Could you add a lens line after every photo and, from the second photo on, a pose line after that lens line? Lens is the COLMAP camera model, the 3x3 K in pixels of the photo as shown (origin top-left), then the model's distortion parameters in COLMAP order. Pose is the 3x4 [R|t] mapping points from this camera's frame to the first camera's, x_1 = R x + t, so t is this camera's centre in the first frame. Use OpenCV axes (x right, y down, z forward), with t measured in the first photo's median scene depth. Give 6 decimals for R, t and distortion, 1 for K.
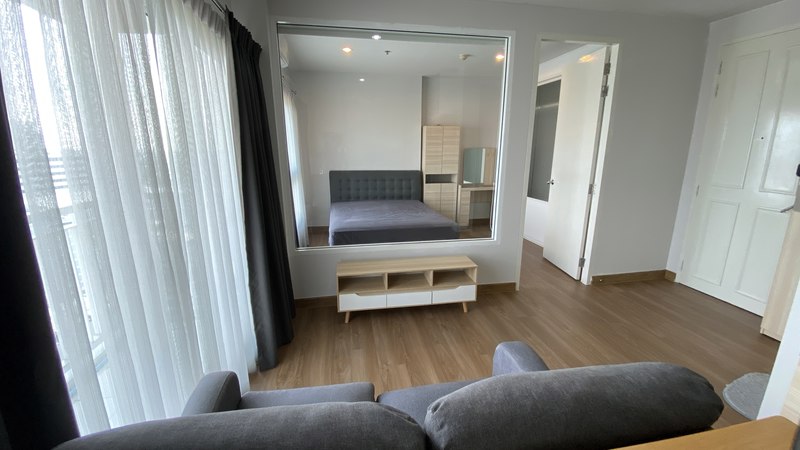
lens RADIAL K [[323.2, 0, 399.2], [0, 323.2, 229.7], [0, 0, 1]] dist [-0.001396, -0.002338]
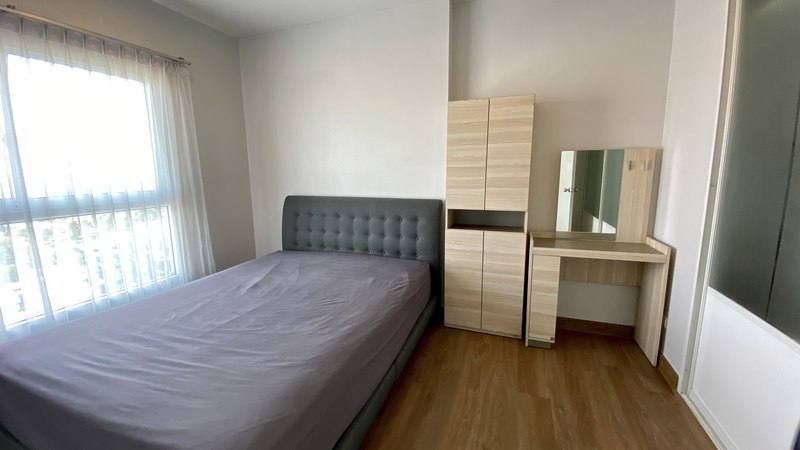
lens RADIAL K [[323.2, 0, 394.4], [0, 323.2, 223.0], [0, 0, 1]] dist [-0.001396, -0.002338]
pose [[0.861403, 0.062953, -0.504006, 0.247057], [-0.111170, 0.991598, -0.066146, -0.112816], [0.495607, 0.113009, 0.861163, 0.570816]]
